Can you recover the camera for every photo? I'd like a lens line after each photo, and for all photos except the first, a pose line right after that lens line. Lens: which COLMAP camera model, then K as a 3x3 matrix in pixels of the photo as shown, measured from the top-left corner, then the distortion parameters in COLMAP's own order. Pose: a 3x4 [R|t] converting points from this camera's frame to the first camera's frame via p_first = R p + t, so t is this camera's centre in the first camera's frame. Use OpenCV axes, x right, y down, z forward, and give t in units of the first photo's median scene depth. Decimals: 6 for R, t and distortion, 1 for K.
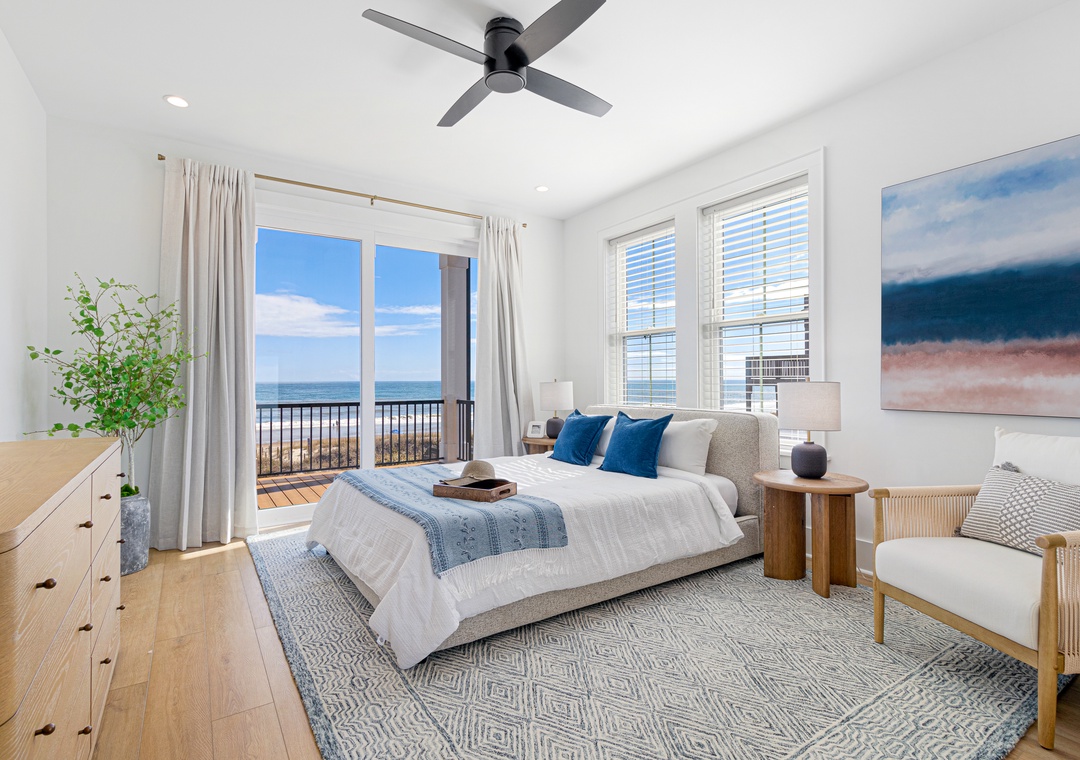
lens RADIAL K [[528.9, 0, 540.0], [0, 528.9, 380.0], [0, 0, 1]] dist [0.004382, 0.000012]
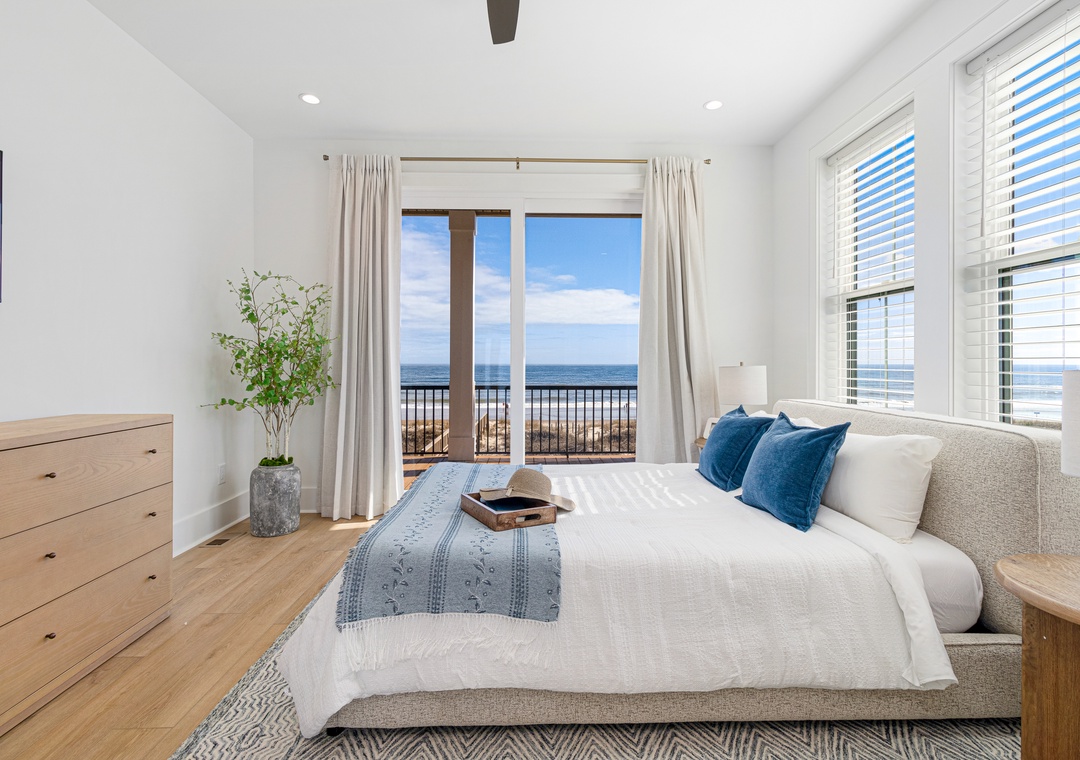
lens RADIAL K [[535.9, 0, 544.4], [0, 535.9, 368.0], [0, 0, 1]] dist [0.002136, 0.000285]
pose [[0.849847, 0.008532, -0.526960, 0.257299], [-0.004538, 0.999950, 0.008871, 0.001203], [0.527009, -0.005148, 0.849844, 0.302918]]
